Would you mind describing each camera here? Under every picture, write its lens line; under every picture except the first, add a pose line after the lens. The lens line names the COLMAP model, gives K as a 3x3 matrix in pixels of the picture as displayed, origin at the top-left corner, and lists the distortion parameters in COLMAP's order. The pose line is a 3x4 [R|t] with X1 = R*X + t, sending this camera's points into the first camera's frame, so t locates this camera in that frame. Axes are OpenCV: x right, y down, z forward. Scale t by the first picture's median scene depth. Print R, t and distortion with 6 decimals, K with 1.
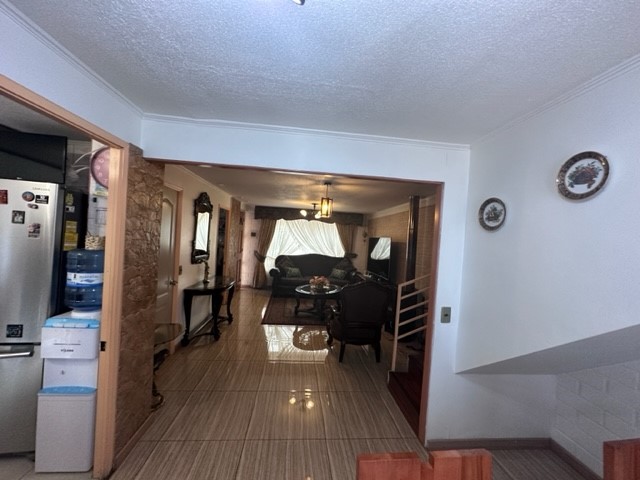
lens RADIAL K [[255.0, 0, 319.7], [0, 255.0, 241.3], [0, 0, 1]] dist [-0.001334, 0.000207]
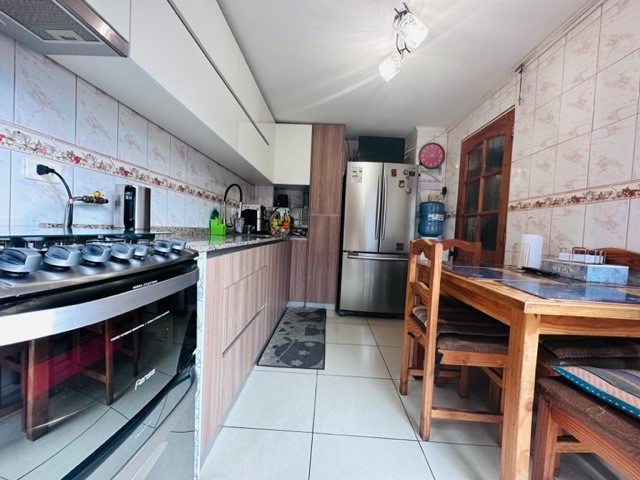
lens RADIAL K [[255.0, 0, 319.7], [0, 255.0, 241.3], [0, 0, 1]] dist [-0.001334, 0.000207]
pose [[0.991317, -0.010322, -0.131086, -1.523615], [0.012776, 0.999758, 0.017898, 0.273558], [0.130869, -0.019418, 0.991209, -0.888117]]
